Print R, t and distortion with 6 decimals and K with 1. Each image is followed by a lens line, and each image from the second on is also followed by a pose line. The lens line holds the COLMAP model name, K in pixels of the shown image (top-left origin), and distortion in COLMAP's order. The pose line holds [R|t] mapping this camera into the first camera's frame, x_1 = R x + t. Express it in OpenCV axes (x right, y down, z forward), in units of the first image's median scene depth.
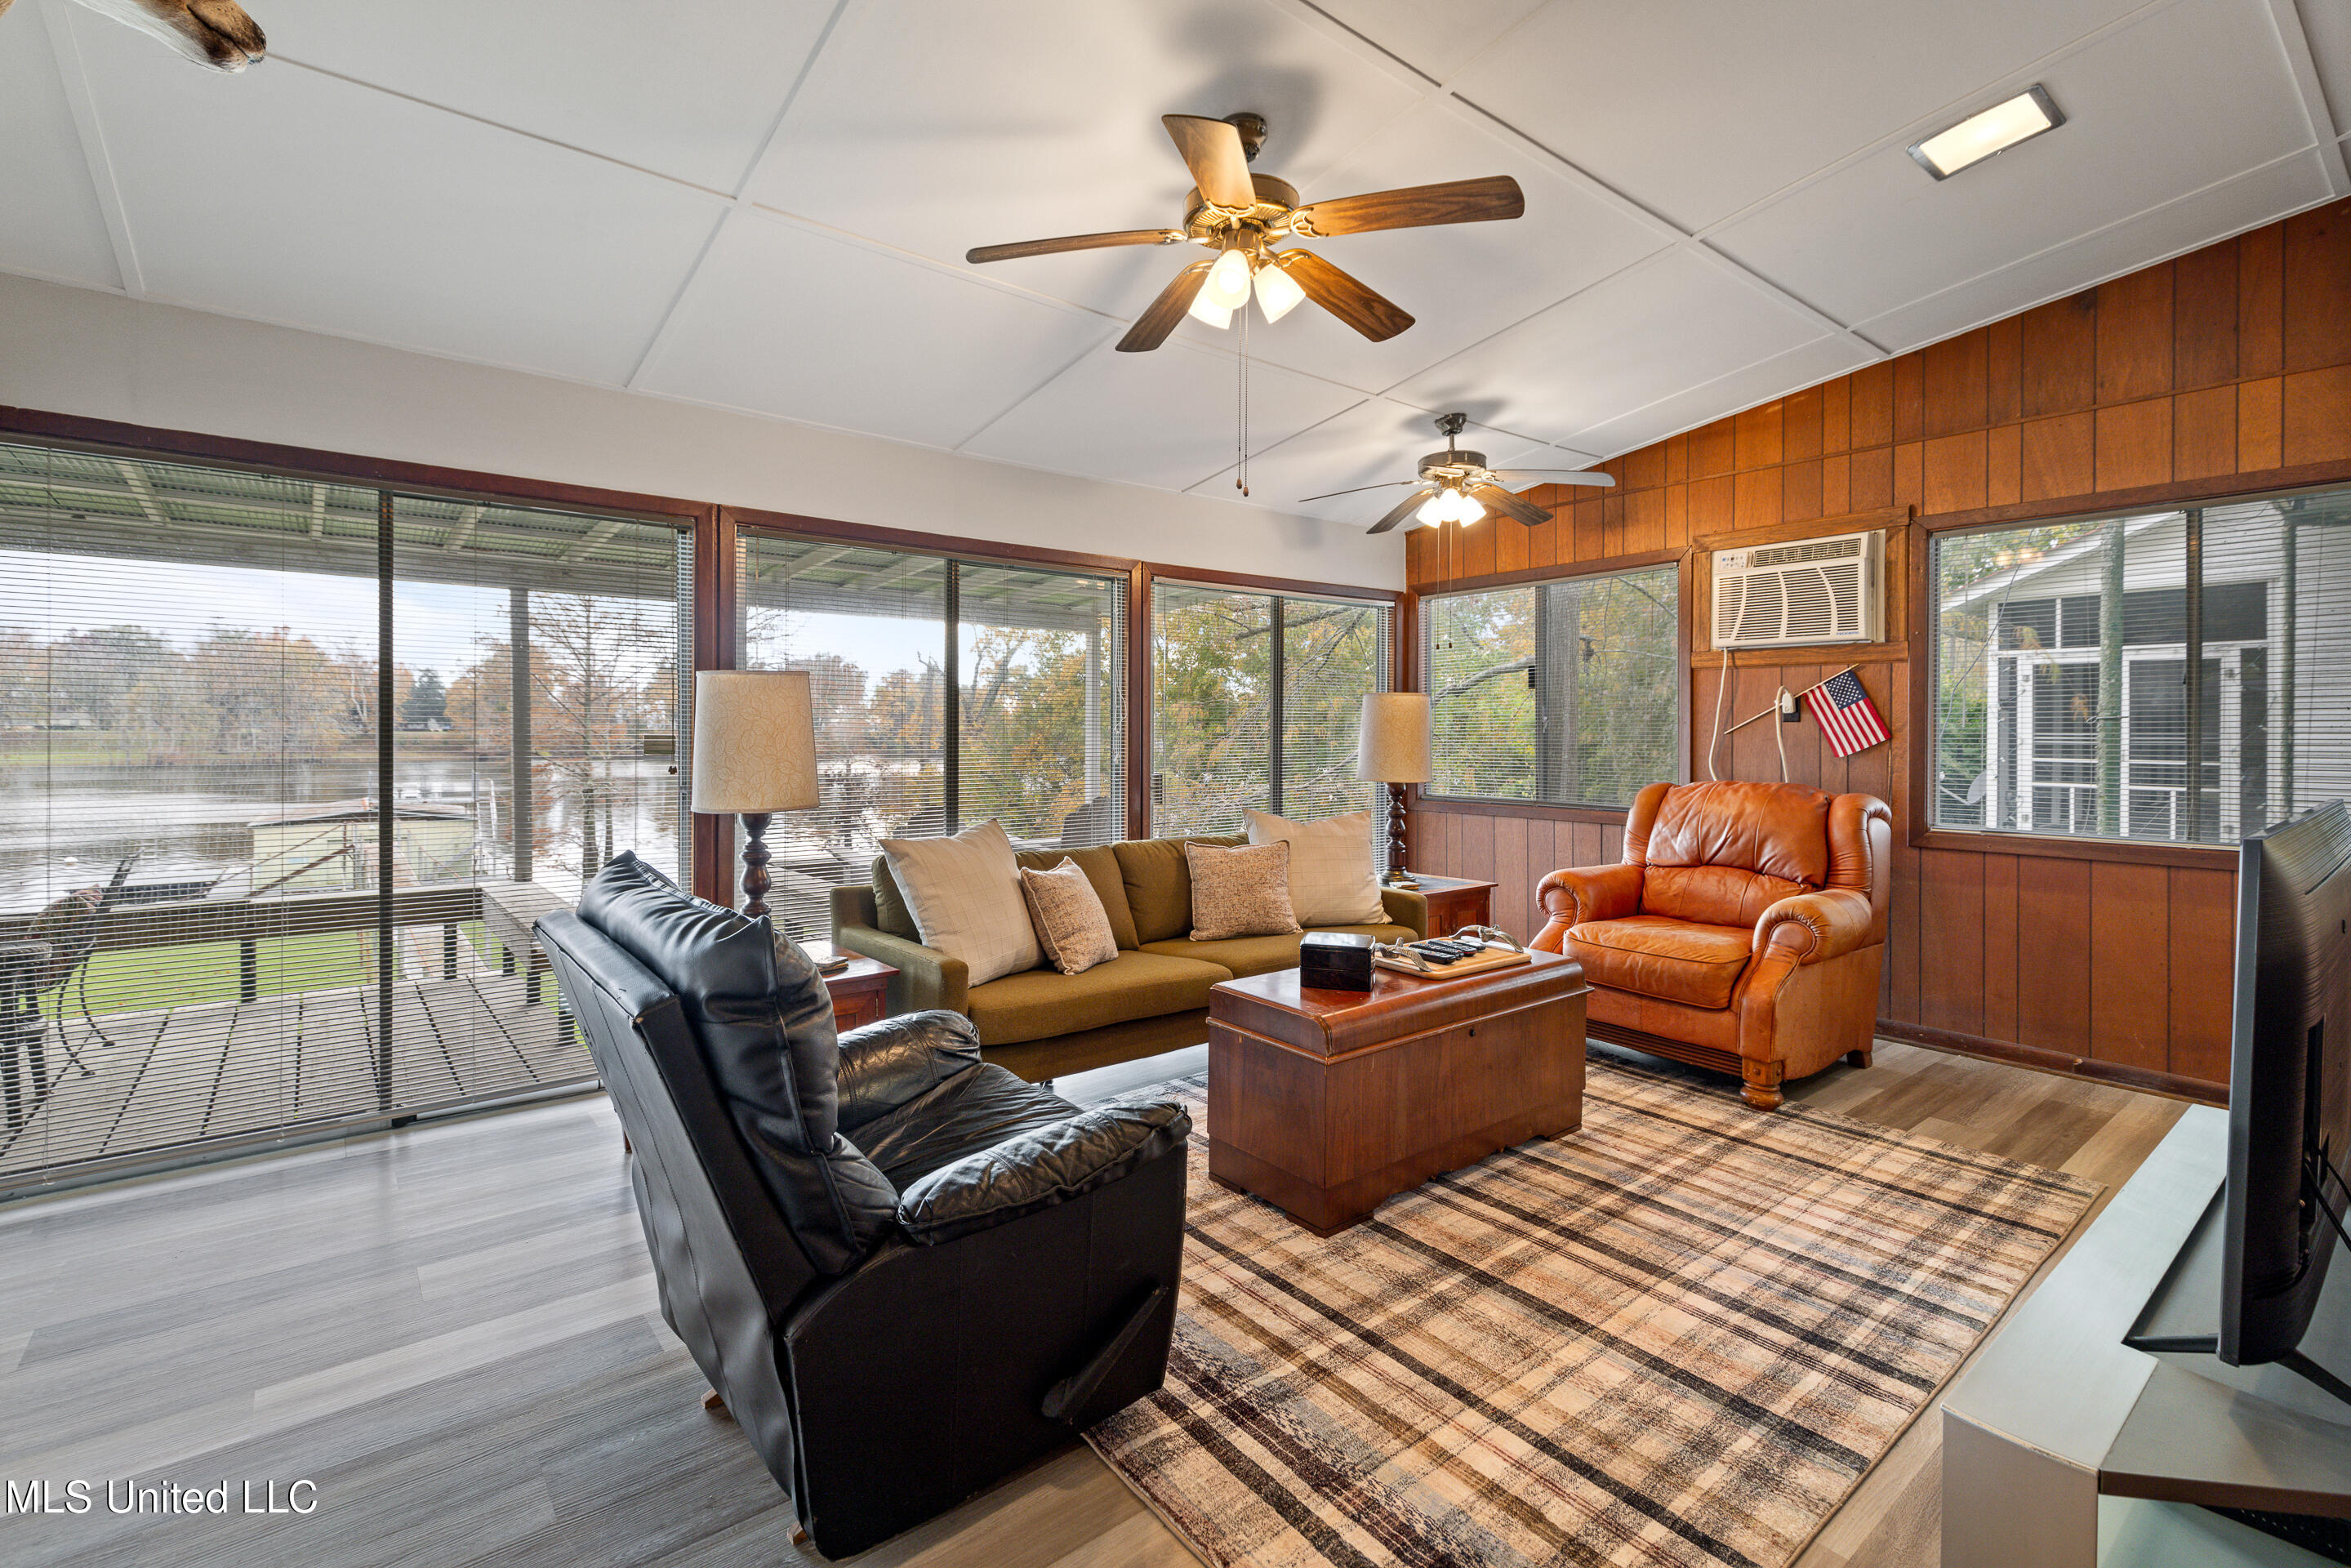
lens RADIAL K [[1058.9, 0, 1154.9], [0, 1058.9, 731.2], [0, 0, 1]] dist [0.009941, -0.000168]
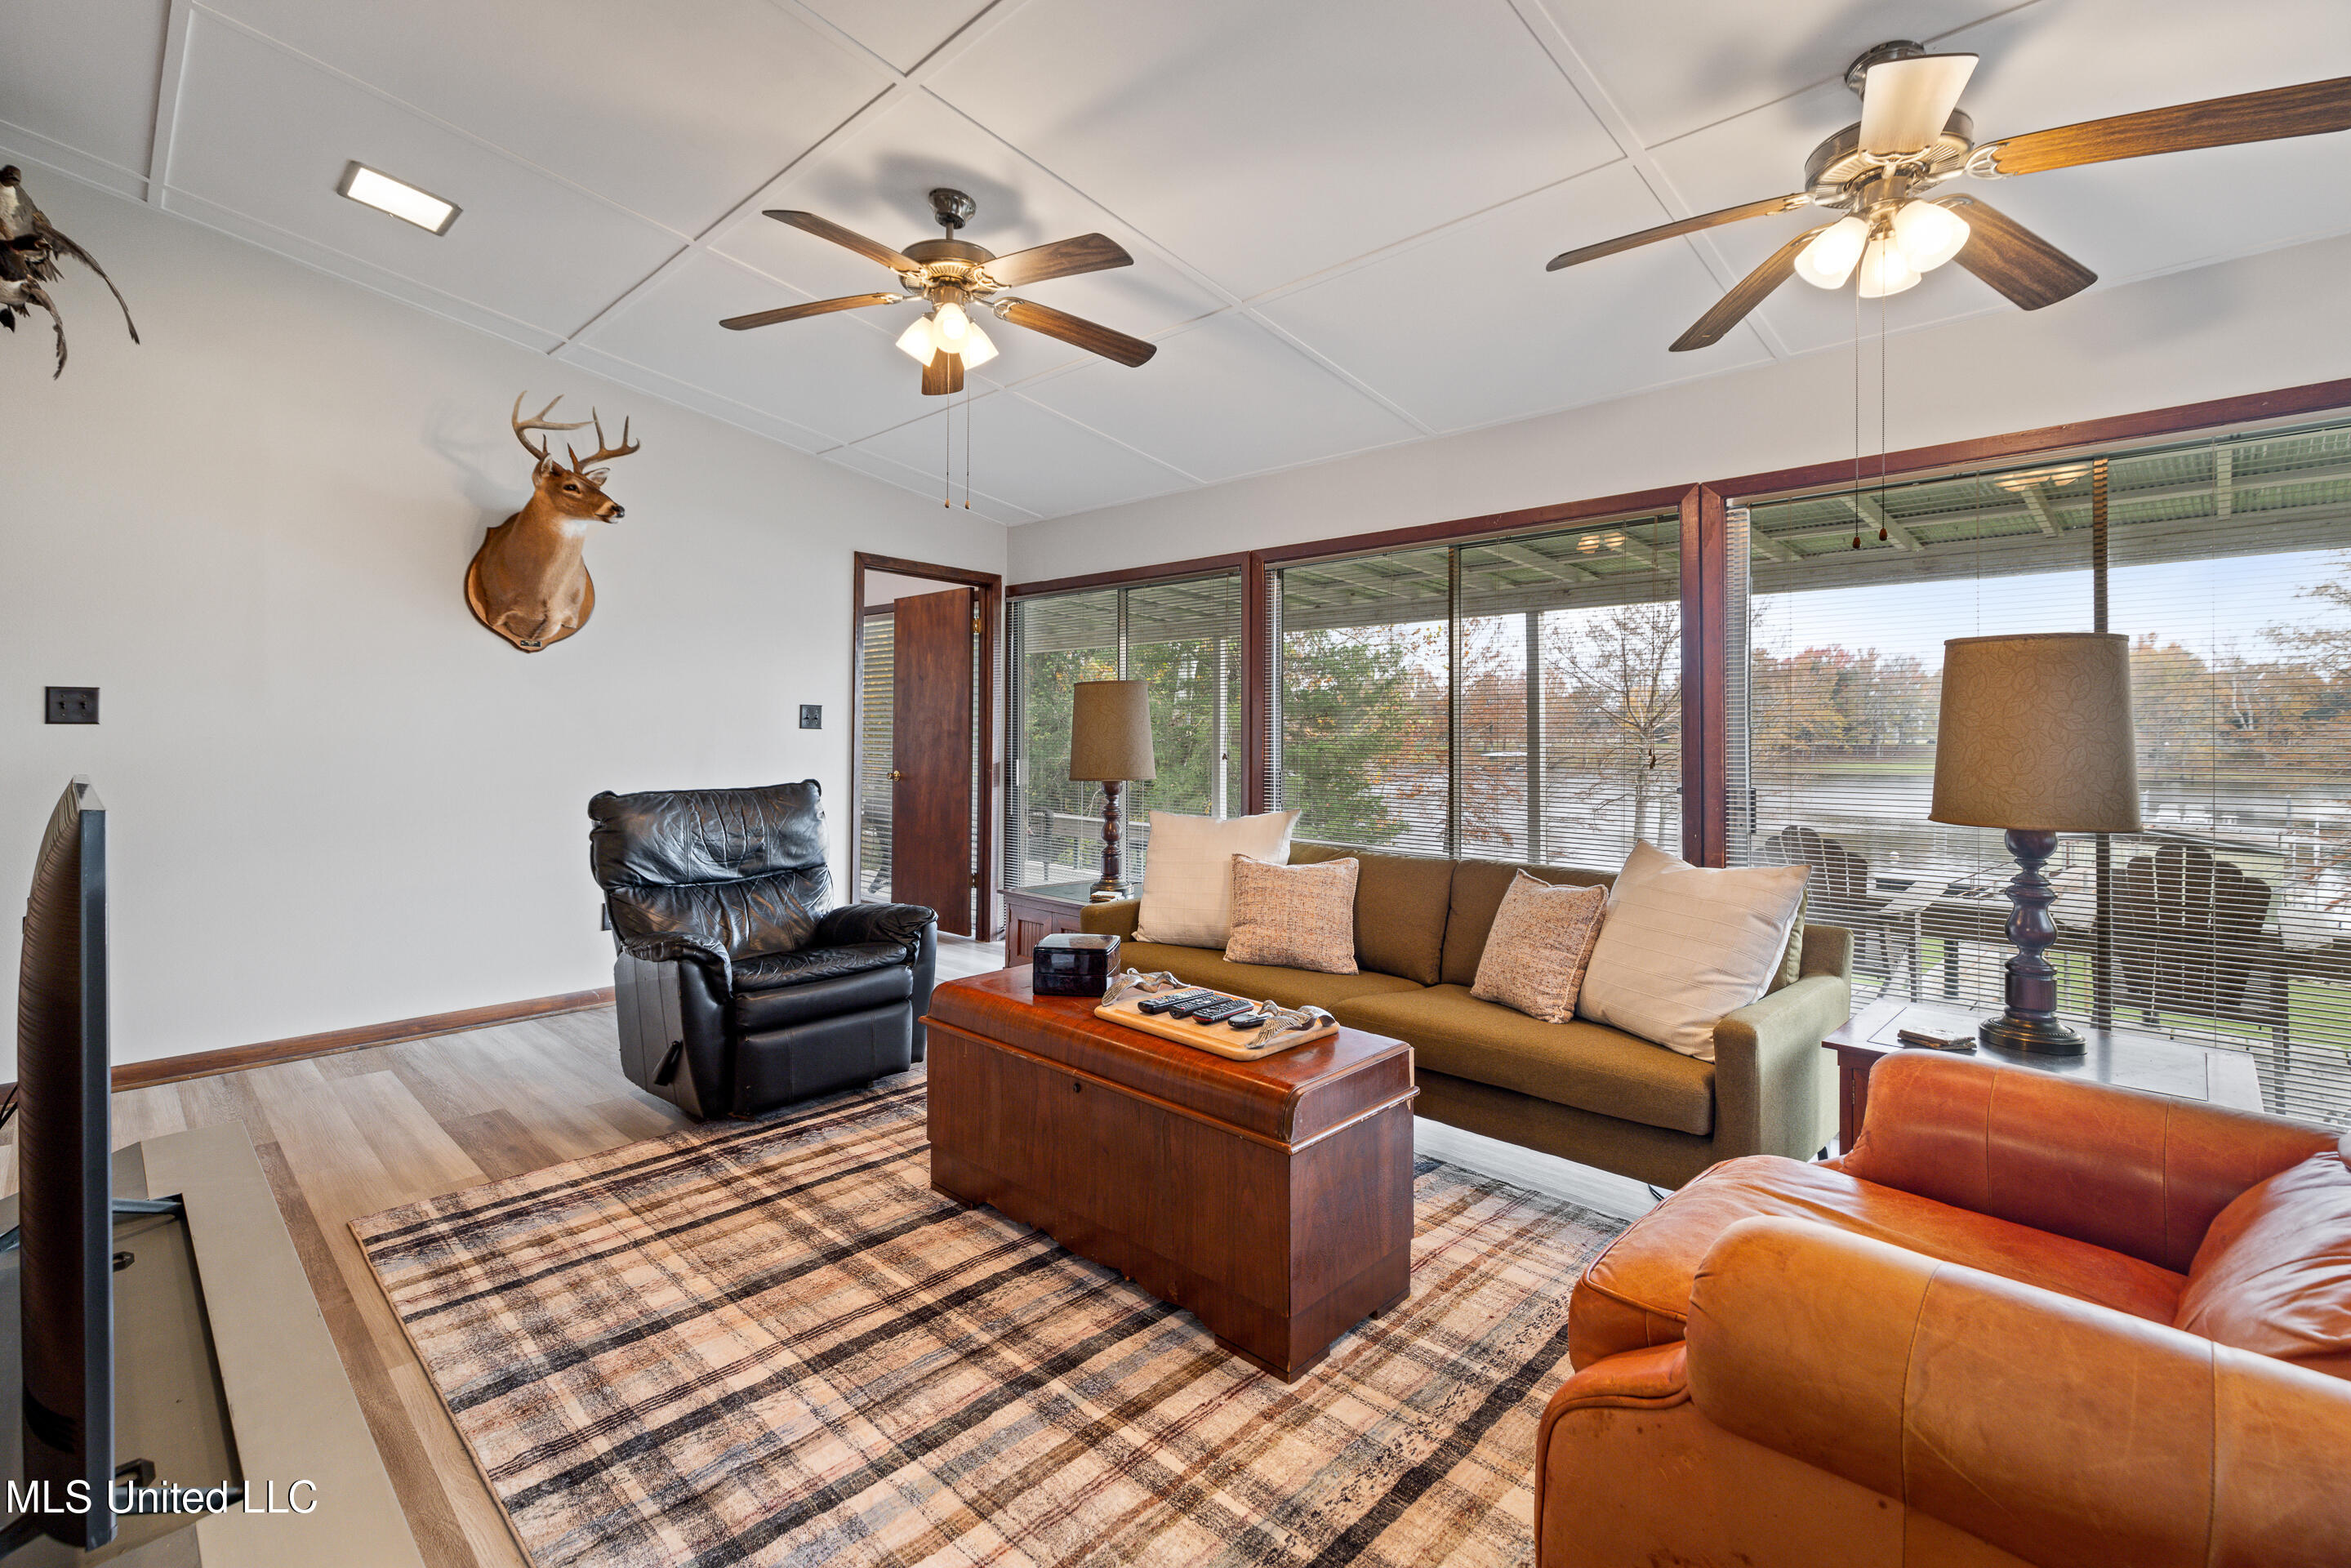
lens RADIAL K [[1058.9, 0, 1154.9], [0, 1058.9, 731.2], [0, 0, 1]] dist [0.009941, -0.000168]
pose [[0.119252, -0.007507, -0.992836, 1.265191], [-0.007199, 0.999939, -0.008426, 0.022664], [0.992838, 0.008153, 0.119191, 1.099621]]
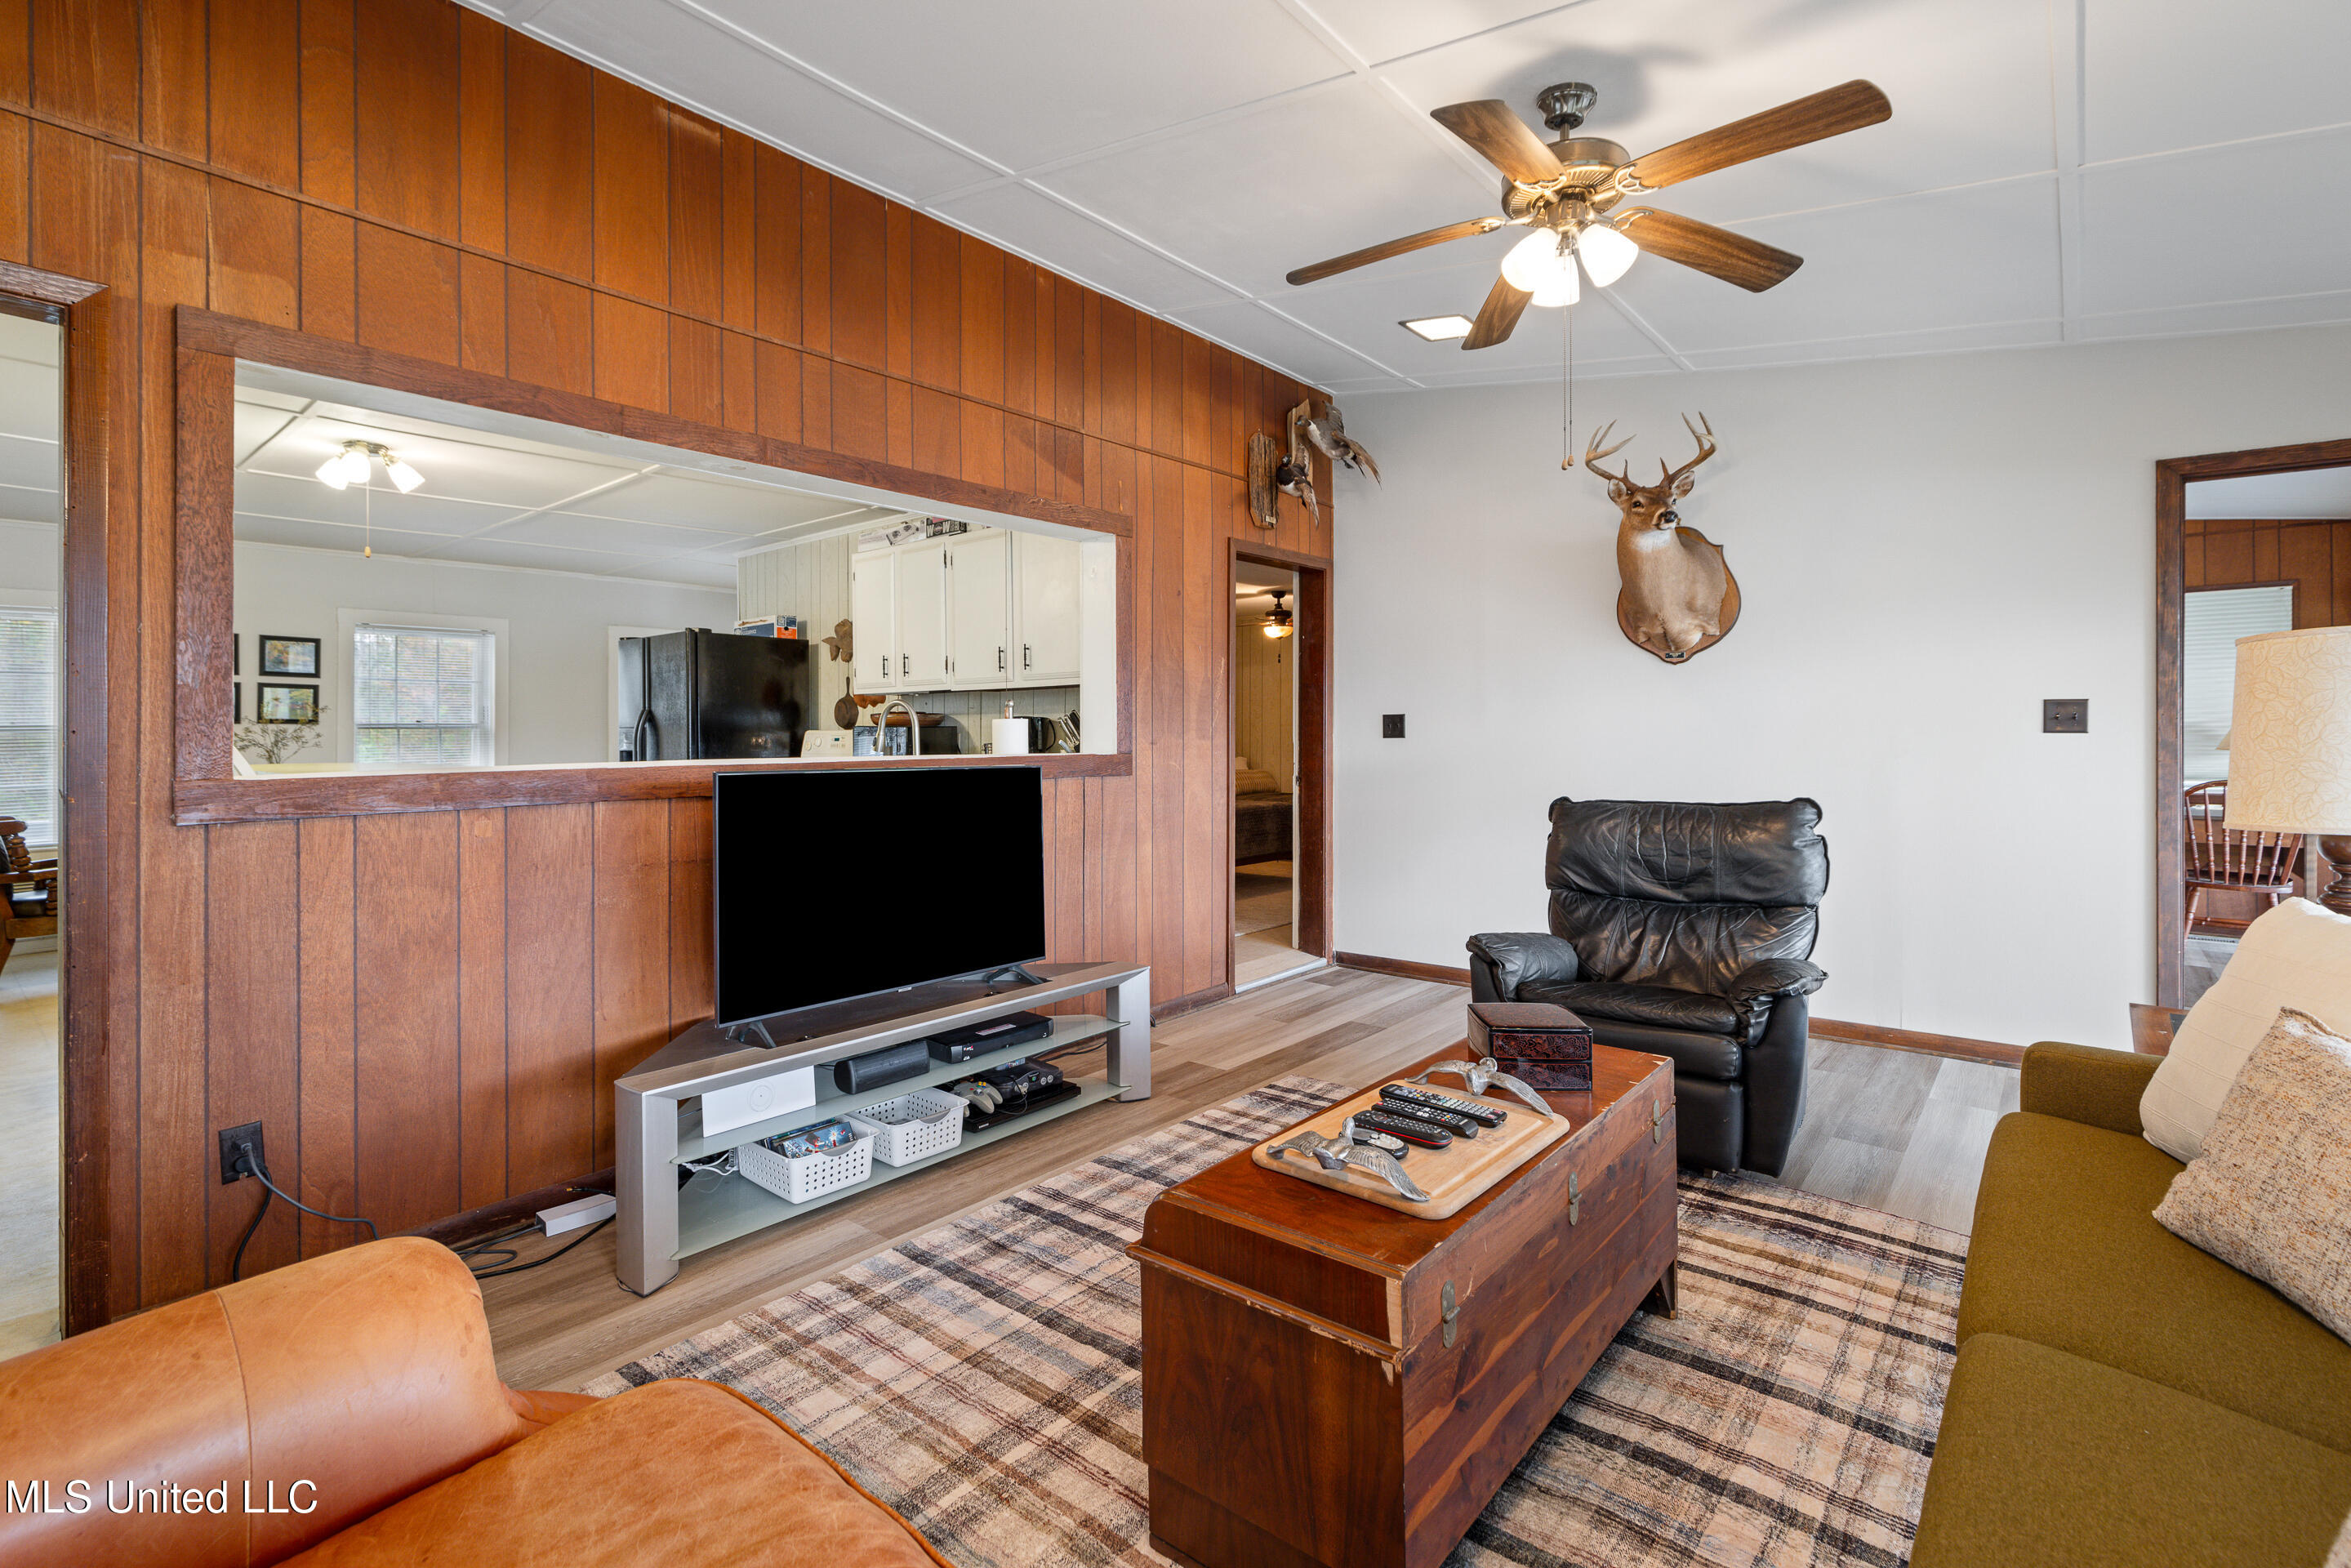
lens RADIAL K [[1069.8, 0, 1159.6], [0, 1069.8, 749.4], [0, 0, 1]] dist [0.002986, 0.000031]
pose [[-0.981614, -0.000810, -0.190876, 0.631452], [-0.002853, 0.999942, 0.010430, 0.015315], [0.190857, 0.010783, -0.981559, 1.895414]]
